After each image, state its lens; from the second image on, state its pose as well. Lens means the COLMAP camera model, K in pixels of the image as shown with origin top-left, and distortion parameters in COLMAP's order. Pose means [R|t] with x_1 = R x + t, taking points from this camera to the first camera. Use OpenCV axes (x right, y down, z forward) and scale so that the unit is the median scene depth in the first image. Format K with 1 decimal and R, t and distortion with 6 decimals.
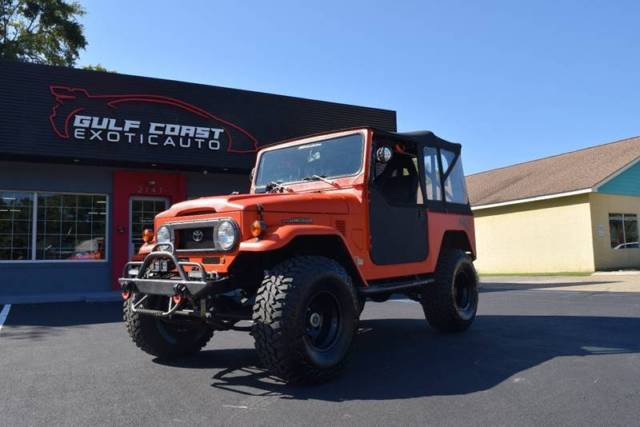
lens RADIAL K [[522.7, 0, 319.3], [0, 522.7, 209.0], [0, 0, 1]] dist [-0.083687, 0.009858]
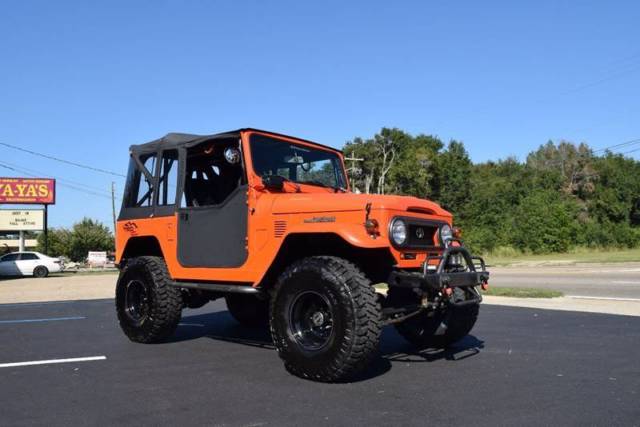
lens RADIAL K [[522.7, 0, 320.8], [0, 522.7, 208.1], [0, 0, 1]] dist [-0.083687, 0.009858]
pose [[0.024217, 0.116812, 0.992859, -0.925957], [-0.074967, 0.990566, -0.114714, 0.101199], [-0.996892, -0.071654, 0.032746, 0.814761]]
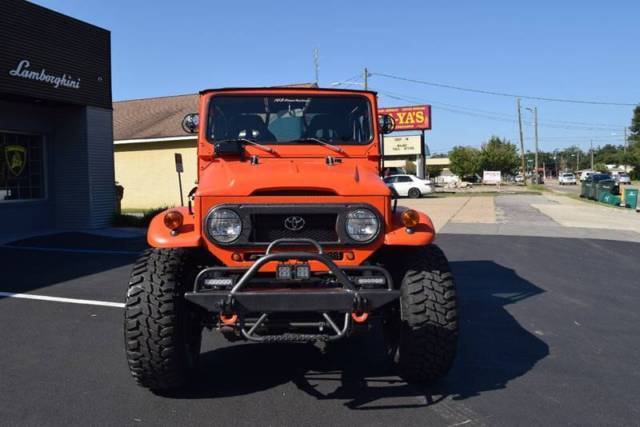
lens RADIAL K [[522.7, 0, 320.4], [0, 522.7, 209.4], [0, 0, 1]] dist [-0.083687, 0.009858]
pose [[0.725237, -0.026307, 0.687996, -0.503887], [-0.070205, 0.991236, 0.111907, -0.038486], [-0.684911, -0.129460, 0.717034, 0.304615]]
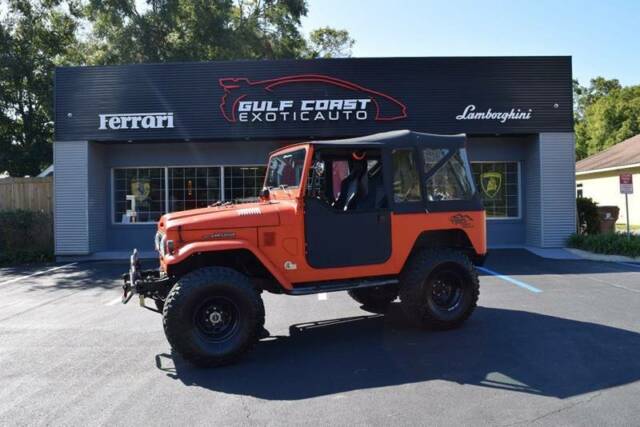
lens RADIAL K [[522.7, 0, 323.4], [0, 522.7, 217.3], [0, 0, 1]] dist [-0.083687, 0.009858]
pose [[0.875506, 0.020714, -0.482762, 0.528294], [0.044635, 0.991342, 0.123482, -0.111116], [0.481140, -0.129658, 0.867002, 0.038621]]
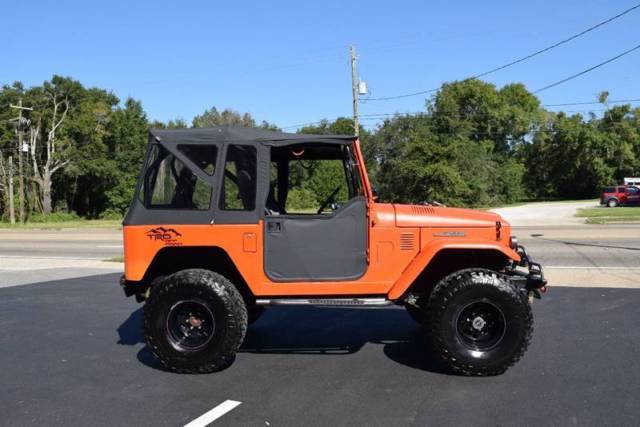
lens RADIAL K [[522.7, 0, 315.3], [0, 522.7, 213.4], [0, 0, 1]] dist [-0.083687, 0.009858]
pose [[-0.588616, 0.027006, 0.807961, -0.702799], [-0.040184, 0.997229, -0.062608, 0.055124], [-0.807413, -0.069319, -0.585900, 1.567484]]
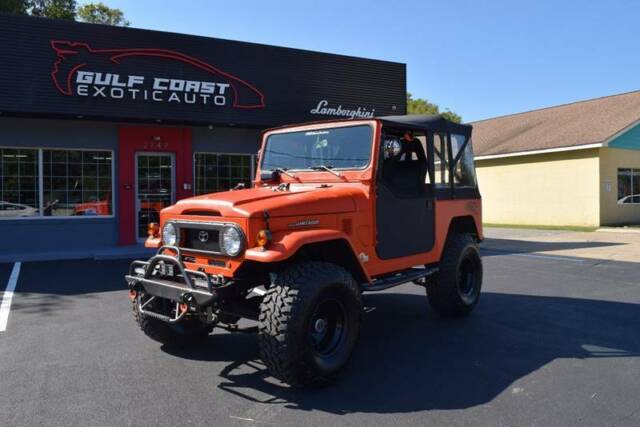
lens RADIAL K [[522.7, 0, 320.5], [0, 522.7, 207.5], [0, 0, 1]] dist [-0.083687, 0.009858]
pose [[0.999847, 0.015185, -0.008679, -0.001111], [-0.014068, 0.993057, 0.116793, -0.085583], [0.010392, -0.116653, 0.993118, 0.012622]]
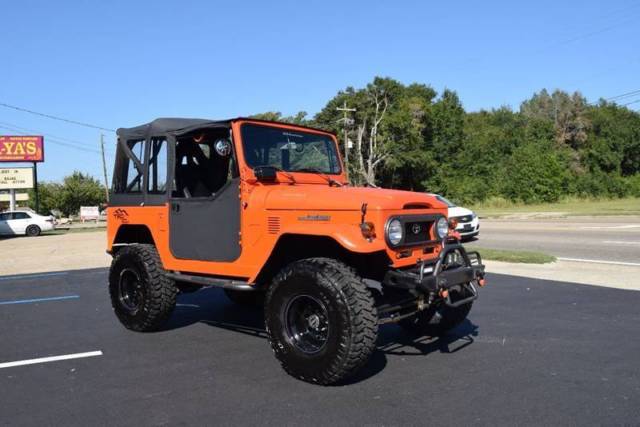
lens RADIAL K [[522.7, 0, 321.1], [0, 522.7, 206.8], [0, 0, 1]] dist [-0.083687, 0.009858]
pose [[0.009531, 0.019879, 0.999757, -0.913206], [-0.065837, 0.997645, -0.019210, 0.022979], [-0.997785, -0.065638, 0.010817, 0.824157]]
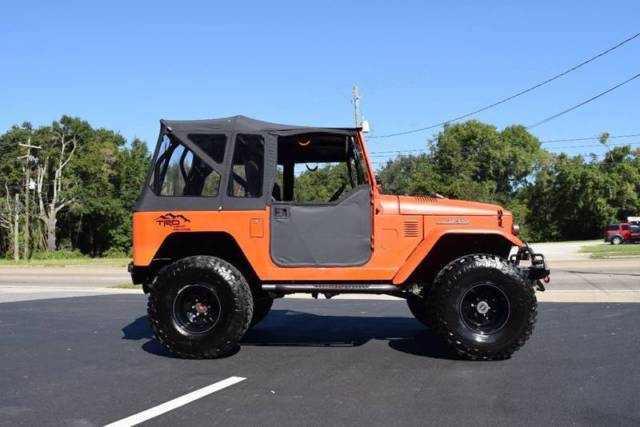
lens RADIAL K [[522.7, 0, 314.3], [0, 522.7, 214.0], [0, 0, 1]] dist [-0.083687, 0.009858]
pose [[-0.582291, 0.092198, 0.807736, -0.711748], [-0.044193, 0.988490, -0.144689, 0.155200], [-0.811778, -0.119948, -0.571514, 1.573659]]
